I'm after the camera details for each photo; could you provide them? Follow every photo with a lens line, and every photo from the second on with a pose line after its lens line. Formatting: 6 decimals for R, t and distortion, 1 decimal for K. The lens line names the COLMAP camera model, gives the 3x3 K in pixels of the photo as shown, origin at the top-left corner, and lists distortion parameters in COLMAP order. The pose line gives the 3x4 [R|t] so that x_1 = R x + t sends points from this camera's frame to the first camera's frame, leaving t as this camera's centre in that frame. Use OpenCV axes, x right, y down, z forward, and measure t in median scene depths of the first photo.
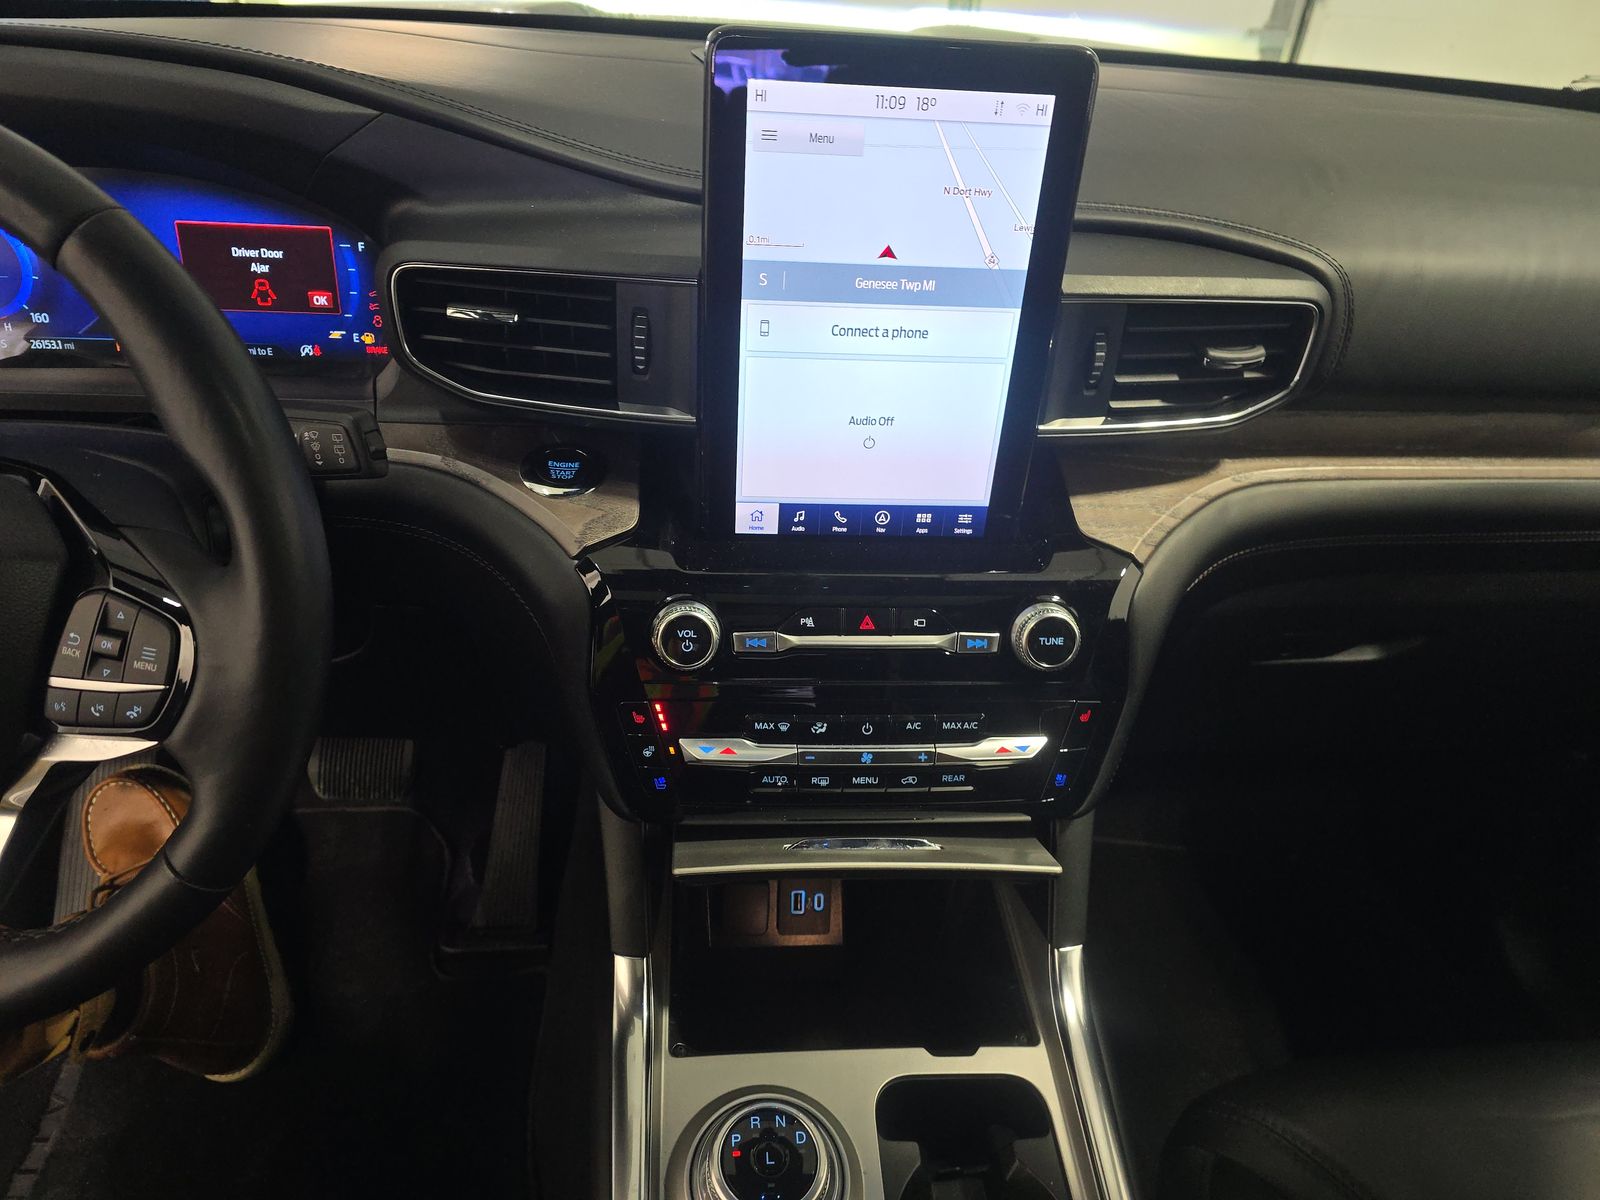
lens RADIAL K [[1064.0, 0, 801.3], [0, 1064.0, 598.4], [0, 0, 1]] dist [0.030483, -0.017290]
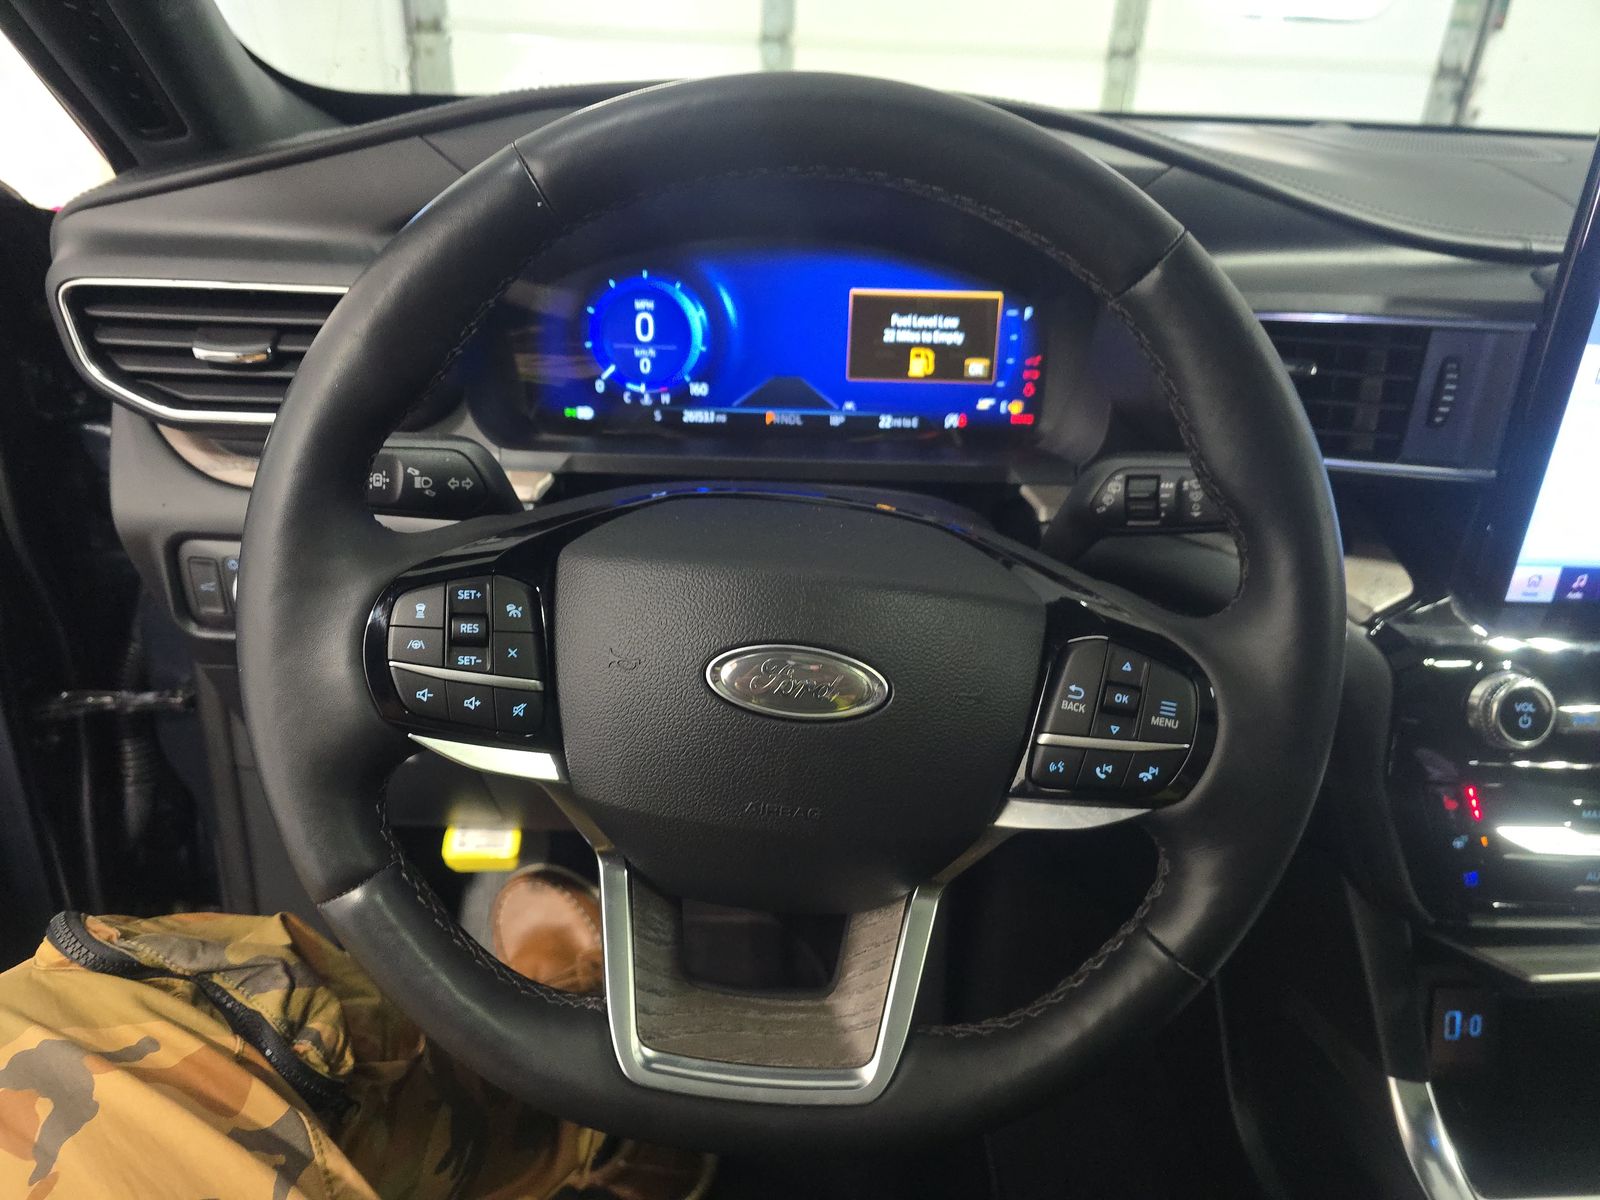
lens RADIAL K [[1064.0, 0, 799.9], [0, 1064.0, 599.1], [0, 0, 1]] dist [0.030483, -0.017290]
pose [[0.998771, 0.000017, -0.049568, -0.623144], [-0.005622, 0.993585, -0.112946, 0.045092], [0.049248, 0.113086, 0.992364, 0.058258]]
